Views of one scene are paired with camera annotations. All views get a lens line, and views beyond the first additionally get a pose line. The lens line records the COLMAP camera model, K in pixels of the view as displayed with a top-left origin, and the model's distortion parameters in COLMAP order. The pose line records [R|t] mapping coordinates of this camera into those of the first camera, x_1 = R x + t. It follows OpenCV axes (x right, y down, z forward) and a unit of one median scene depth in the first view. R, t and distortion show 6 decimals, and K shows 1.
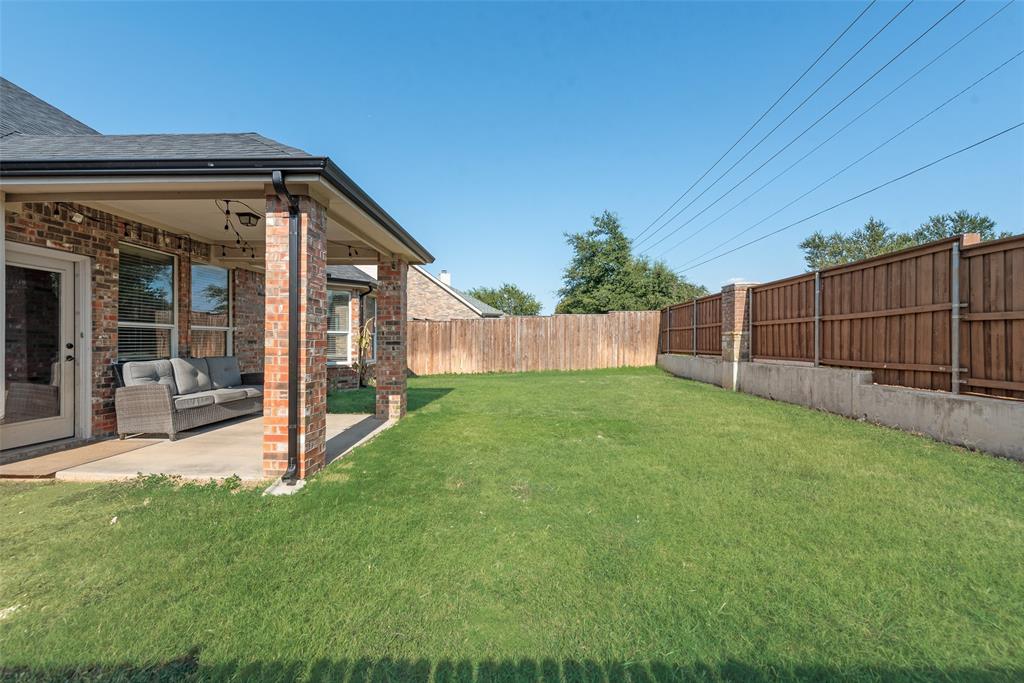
lens RADIAL K [[401.0, 0, 511.4], [0, 401.0, 344.0], [0, 0, 1]] dist [-0.000056, -0.000884]
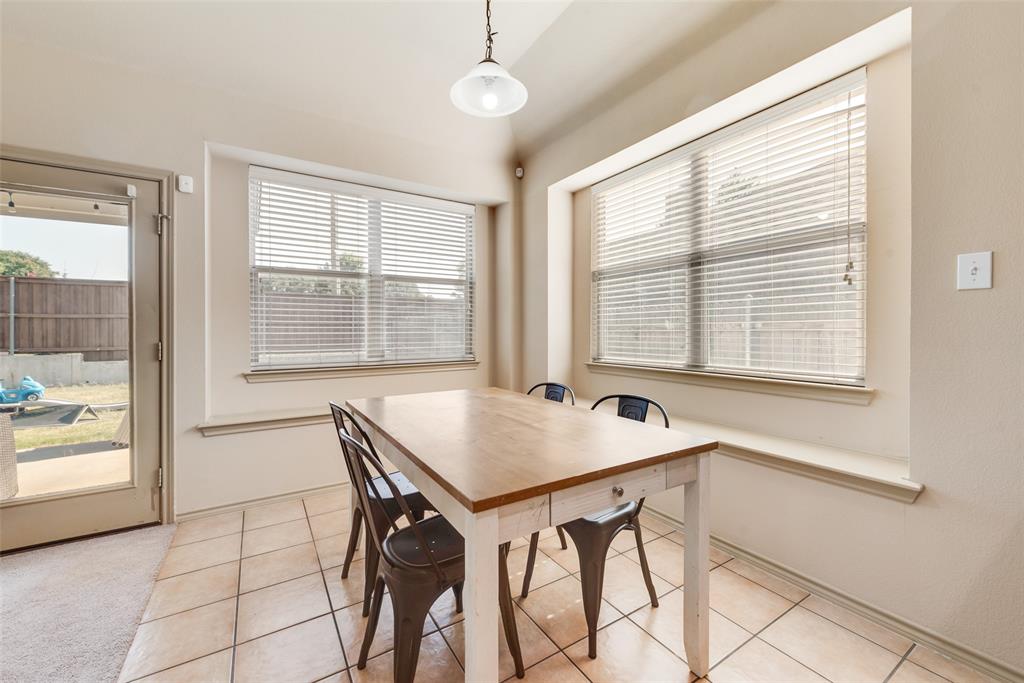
lens RADIAL K [[401.0, 0, 508.1], [0, 401.0, 331.6], [0, 0, 1]] dist [-0.000056, -0.000884]
pose [[-0.556485, 0.001230, 0.830857, -1.181944], [0.004096, 0.999991, 0.001263, -0.010248], [-0.830848, 0.004106, -0.556485, 0.459282]]
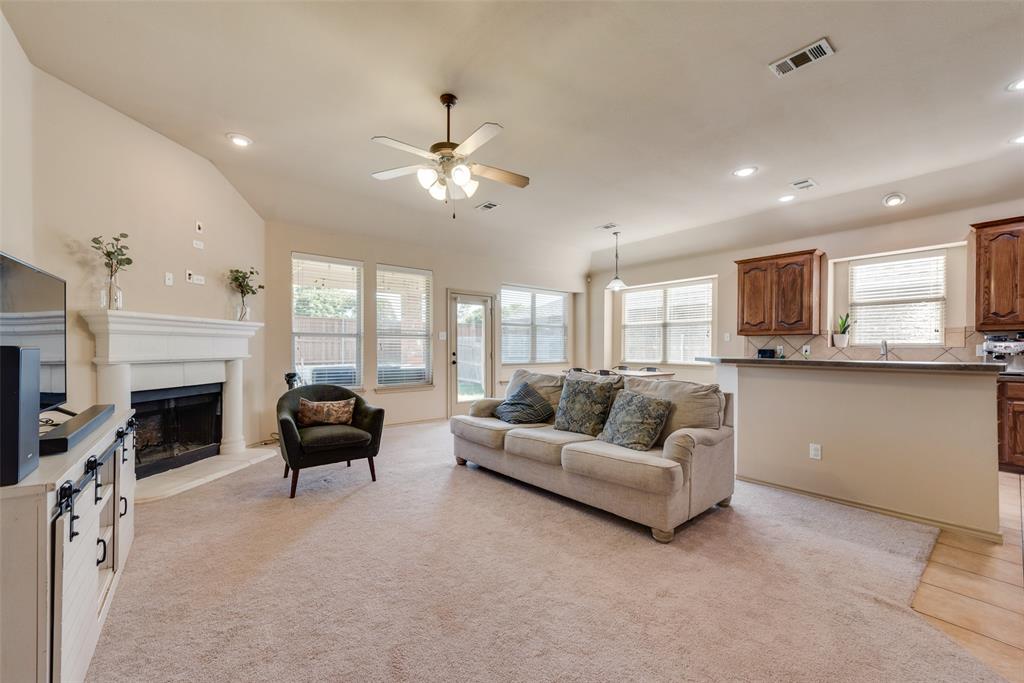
lens RADIAL K [[401.0, 0, 510.0], [0, 401.0, 346.2], [0, 0, 1]] dist [-0.000056, -0.000884]
pose [[-0.647776, 0.006187, 0.761806, -1.553222], [-0.001350, 0.999956, -0.009269, -0.007064], [-0.761830, -0.007033, -0.647739, 1.184036]]
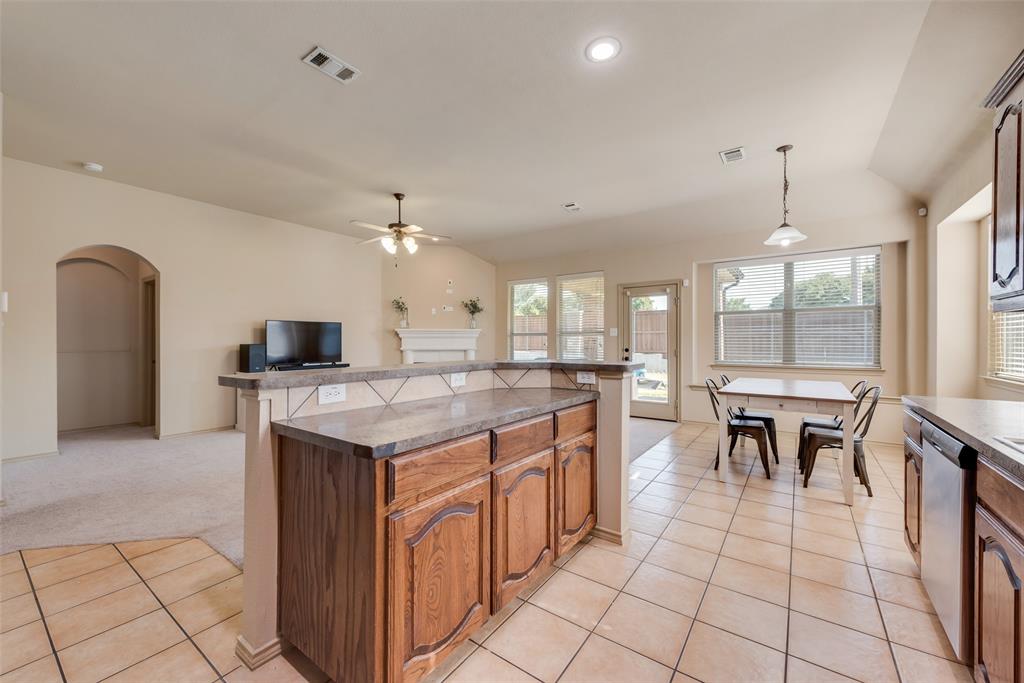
lens RADIAL K [[401.0, 0, 510.1], [0, 401.0, 337.9], [0, 0, 1]] dist [-0.000056, -0.000884]
pose [[0.564166, 0.004542, 0.825649, -1.670227], [-0.000238, 0.999986, -0.005338, -0.020962], [-0.825661, 0.002815, 0.564159, 0.317520]]
